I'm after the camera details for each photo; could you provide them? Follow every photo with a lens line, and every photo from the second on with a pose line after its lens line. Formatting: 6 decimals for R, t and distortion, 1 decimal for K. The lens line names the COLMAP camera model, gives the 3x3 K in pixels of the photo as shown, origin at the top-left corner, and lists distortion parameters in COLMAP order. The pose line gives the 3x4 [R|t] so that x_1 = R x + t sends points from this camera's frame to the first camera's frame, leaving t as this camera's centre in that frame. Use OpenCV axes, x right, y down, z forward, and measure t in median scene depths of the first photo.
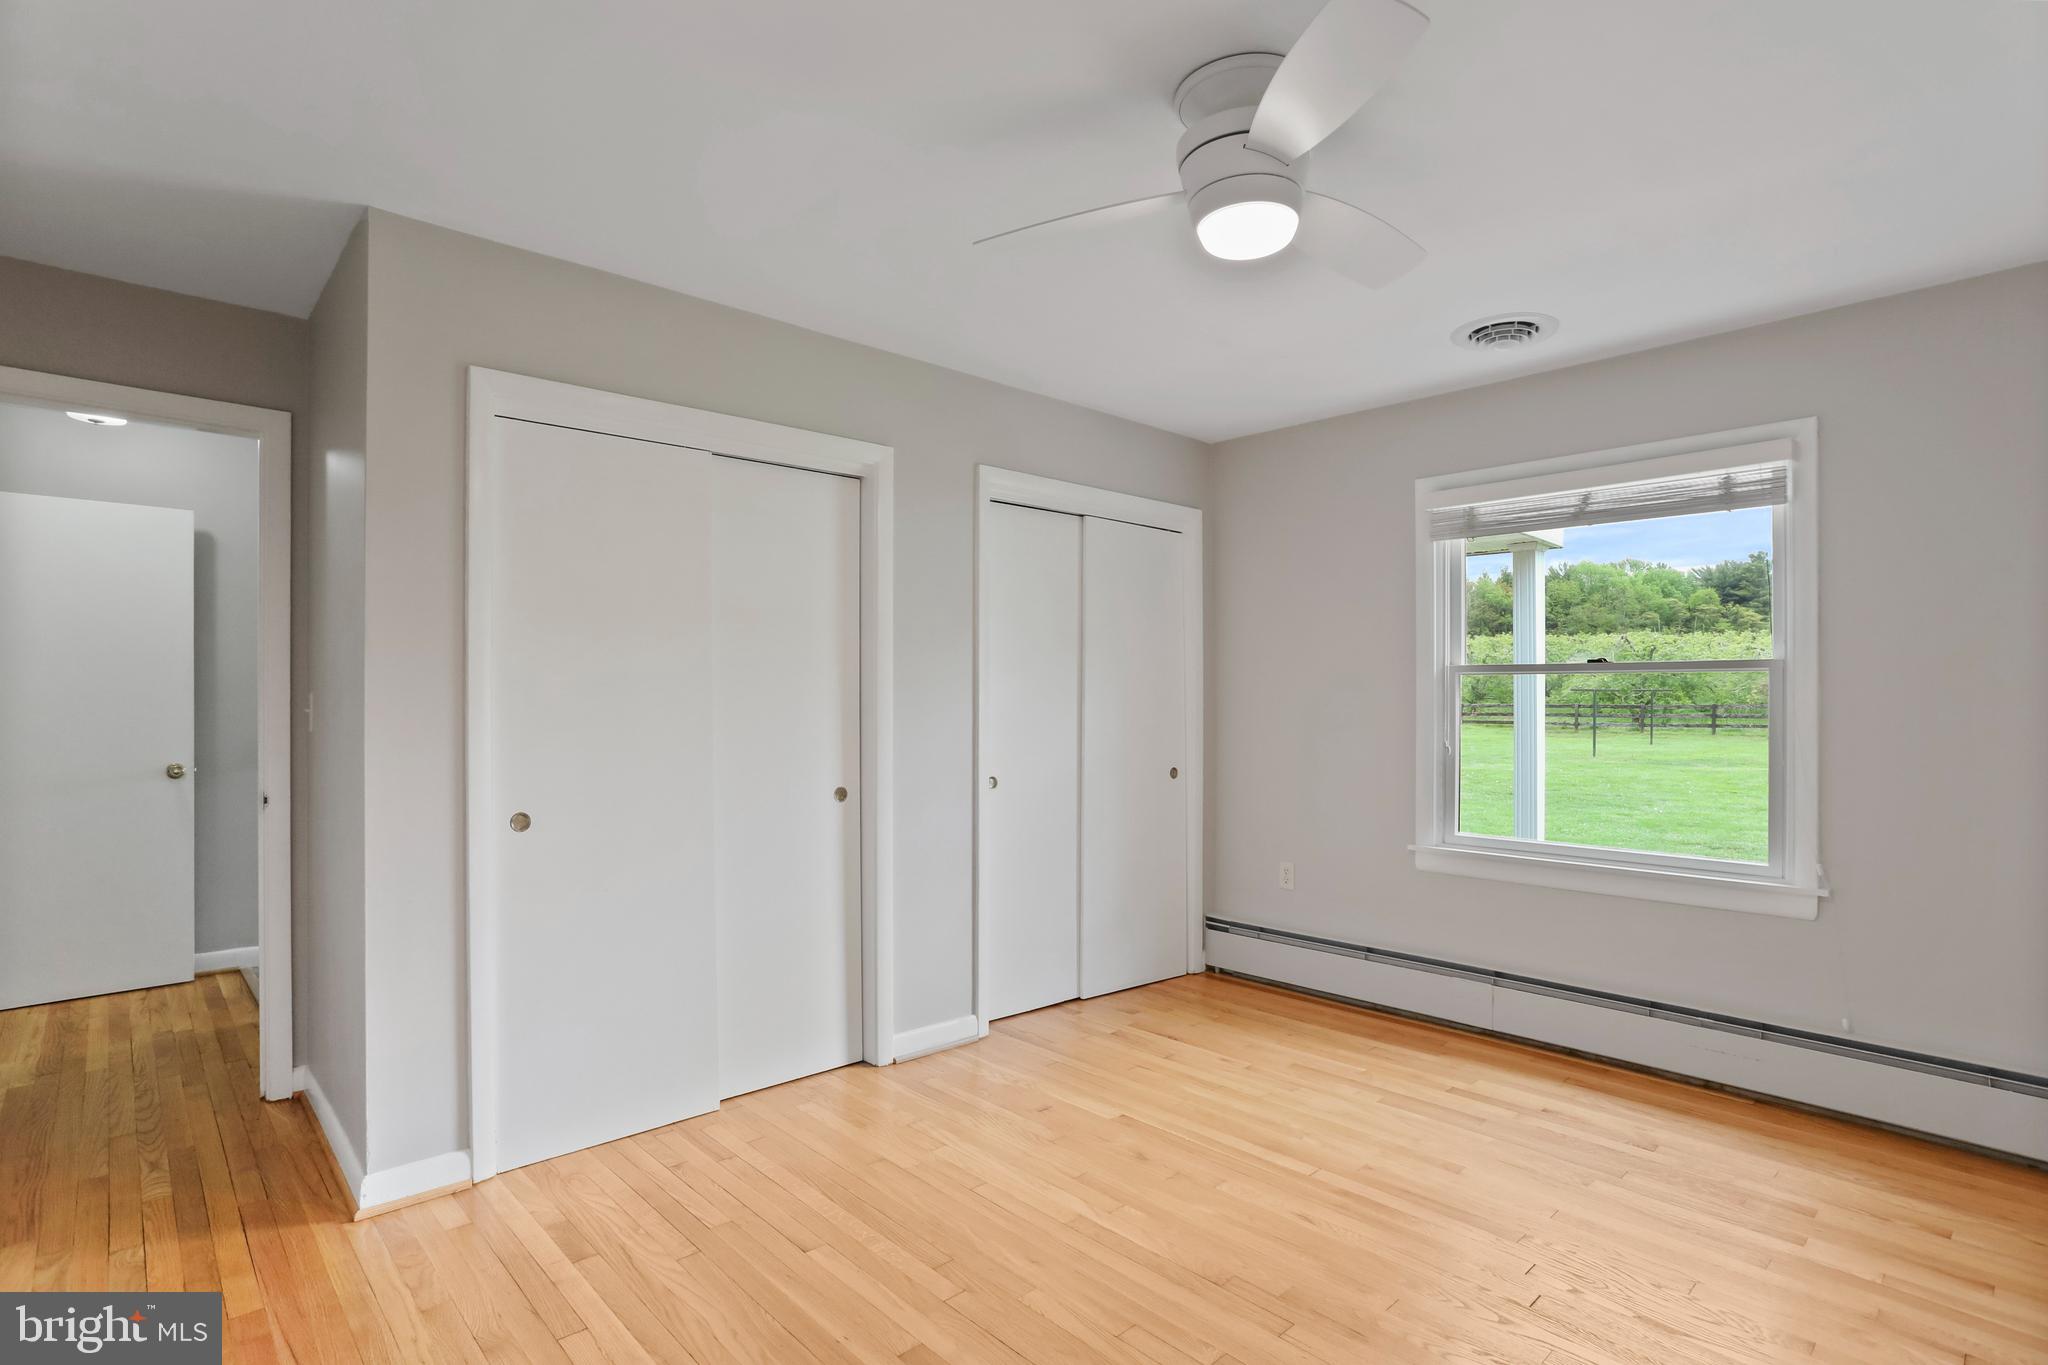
lens RADIAL K [[1010.7, 0, 1013.7], [0, 1010.7, 691.4], [0, 0, 1]] dist [-0.047586, 0.022446]
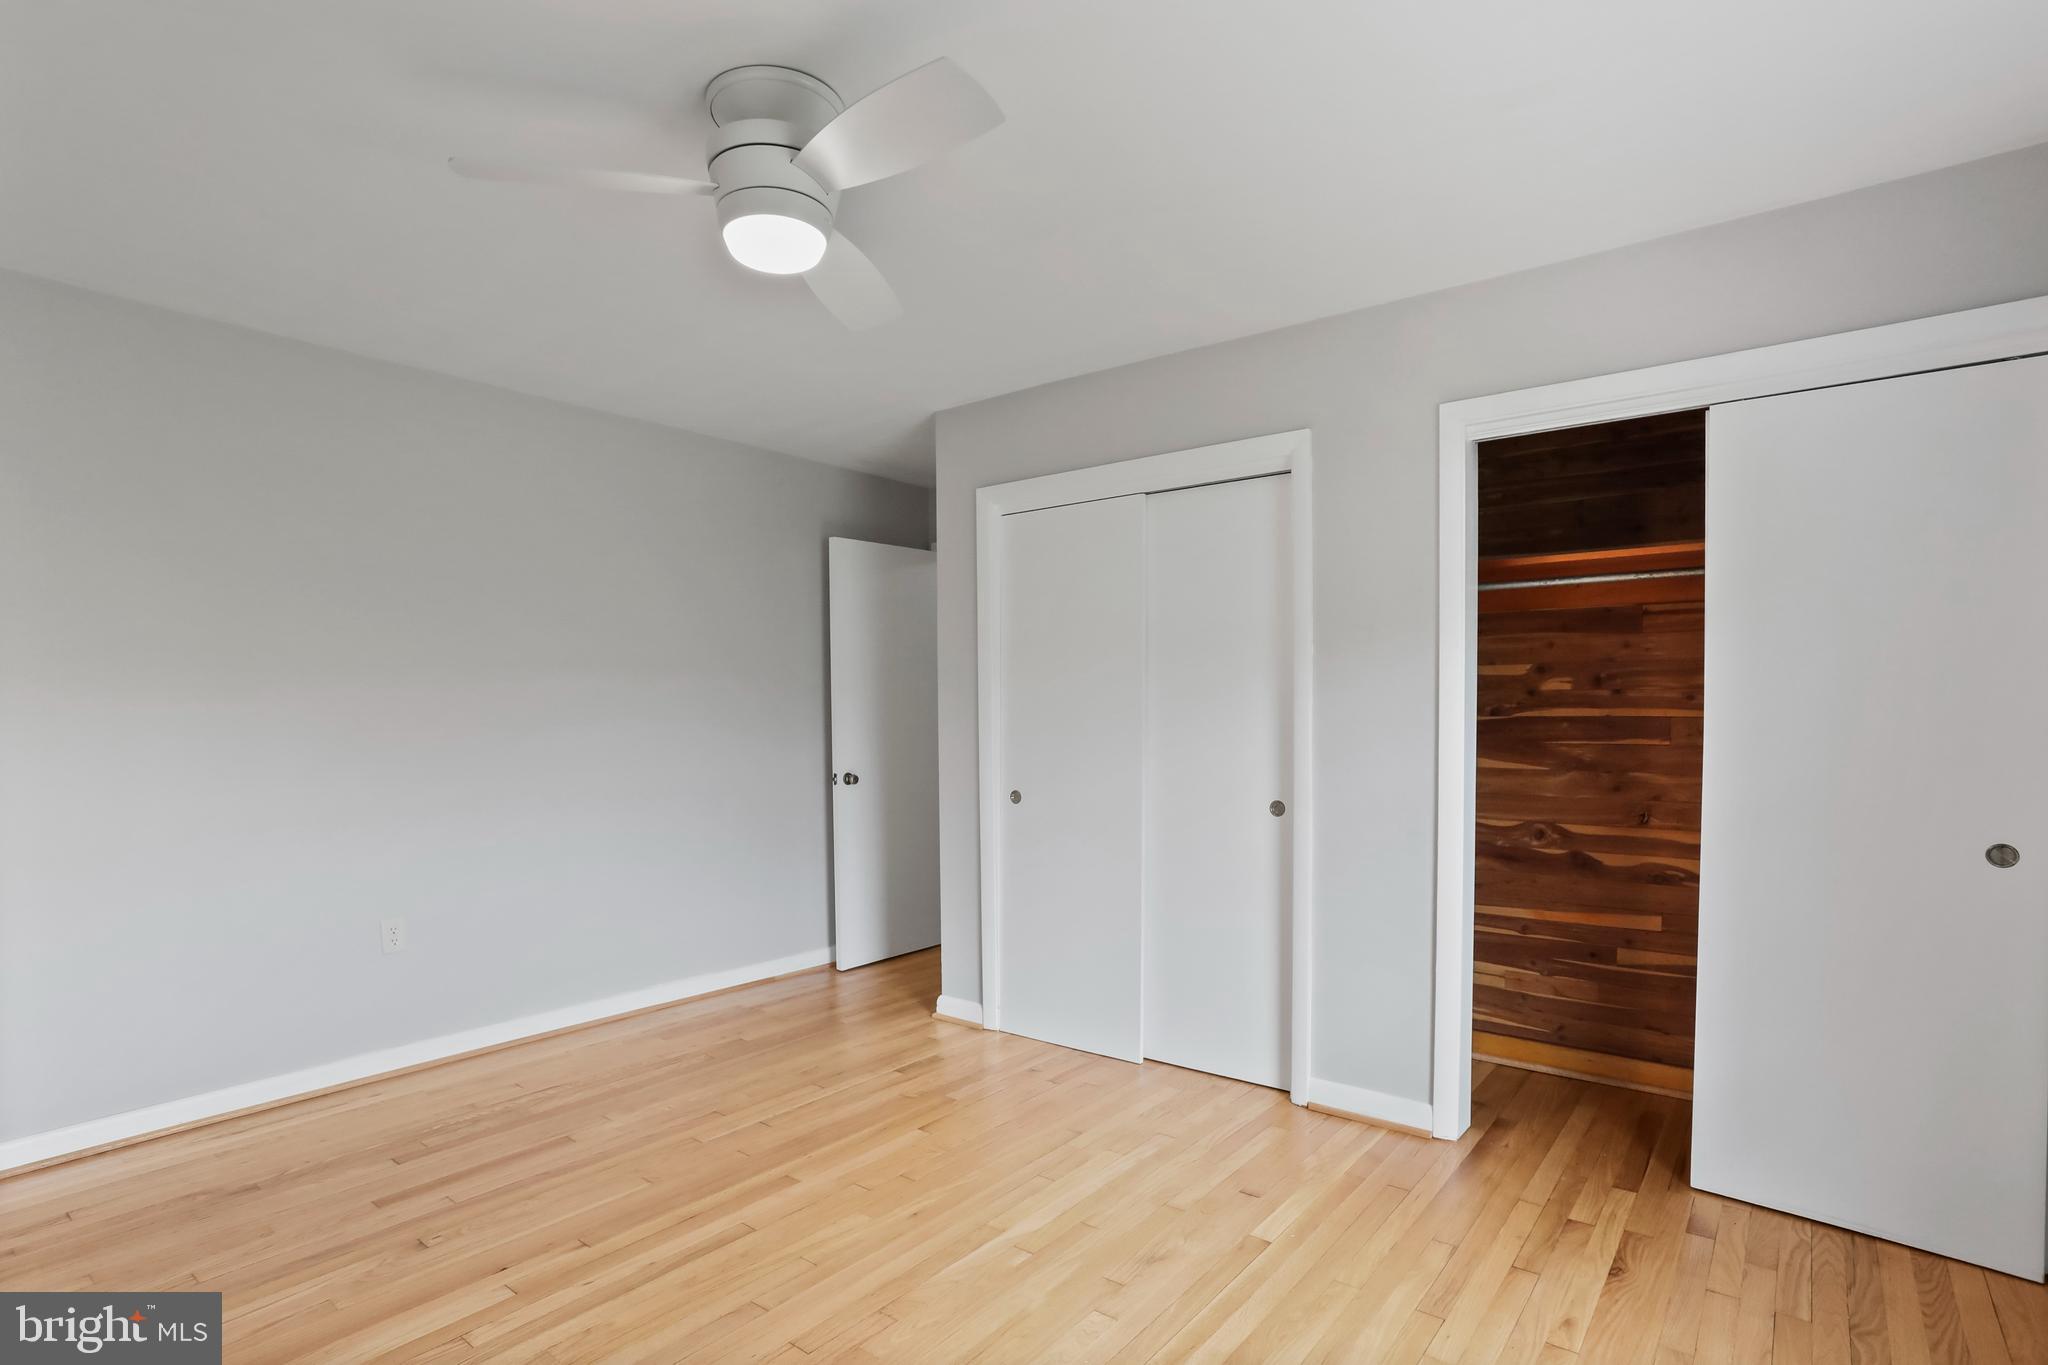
lens RADIAL K [[1010.7, 0, 1013.7], [0, 1010.7, 691.4], [0, 0, 1]] dist [-0.047586, 0.022446]
pose [[0.170593, -0.011569, -0.985274, 0.174709], [0.013296, 0.999867, -0.009438, -0.000379], [0.985252, -0.011490, 0.170724, 0.140479]]
